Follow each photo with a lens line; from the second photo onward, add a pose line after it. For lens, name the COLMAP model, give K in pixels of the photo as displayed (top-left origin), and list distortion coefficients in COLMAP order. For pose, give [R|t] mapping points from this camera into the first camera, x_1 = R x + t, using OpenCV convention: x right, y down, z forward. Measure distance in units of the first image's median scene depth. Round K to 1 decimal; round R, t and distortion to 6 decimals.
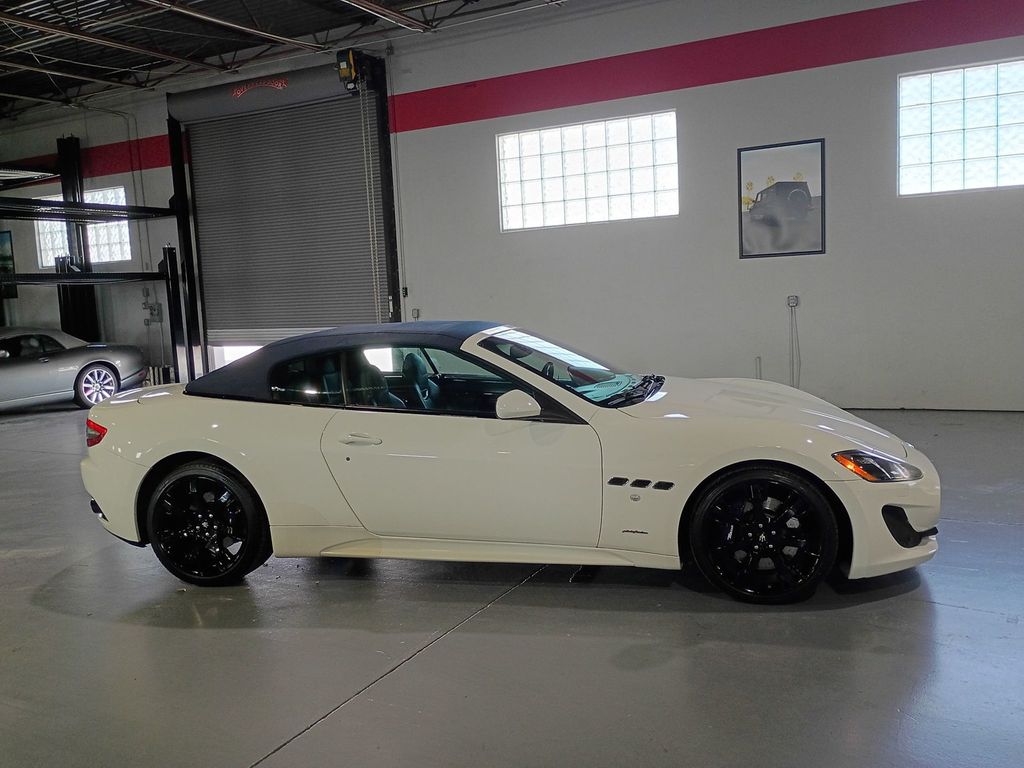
lens RADIAL K [[891.7, 0, 517.6], [0, 891.7, 378.4], [0, 0, 1]] dist [0.059466, -0.077312]
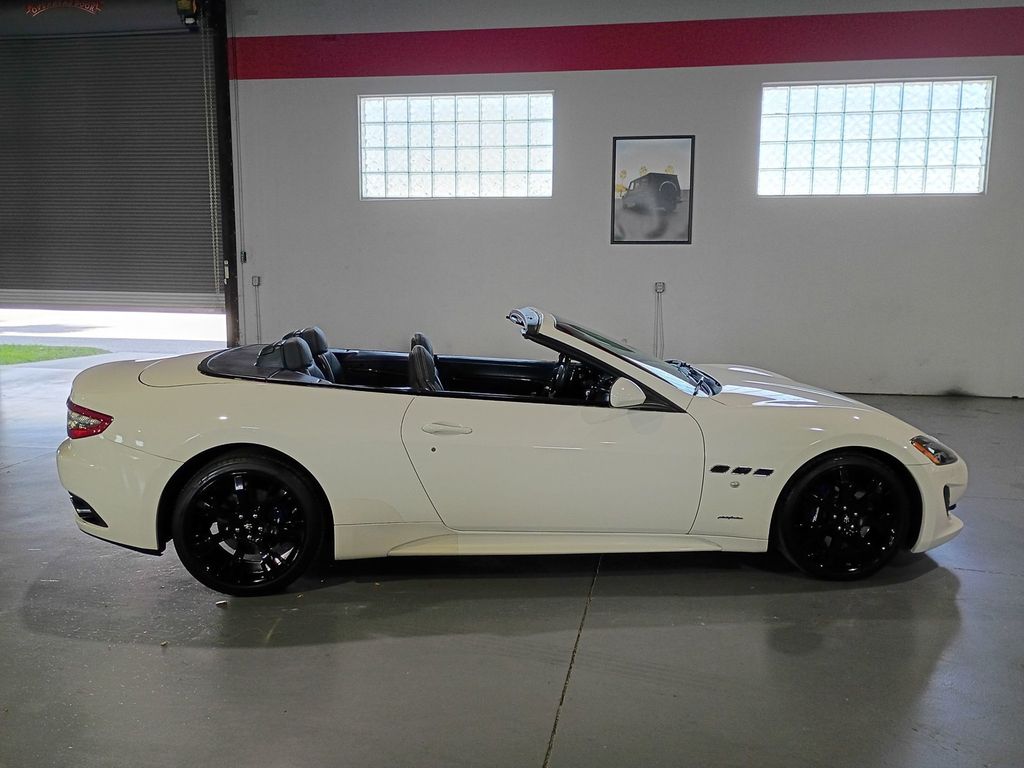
lens RADIAL K [[891.7, 0, 511.8], [0, 891.7, 378.5], [0, 0, 1]] dist [0.059466, -0.077312]
pose [[0.948262, 0.010946, 0.317300, -0.198509], [-0.020802, 0.999400, 0.027691, -0.004787], [-0.316806, -0.032859, 0.947921, 0.053051]]
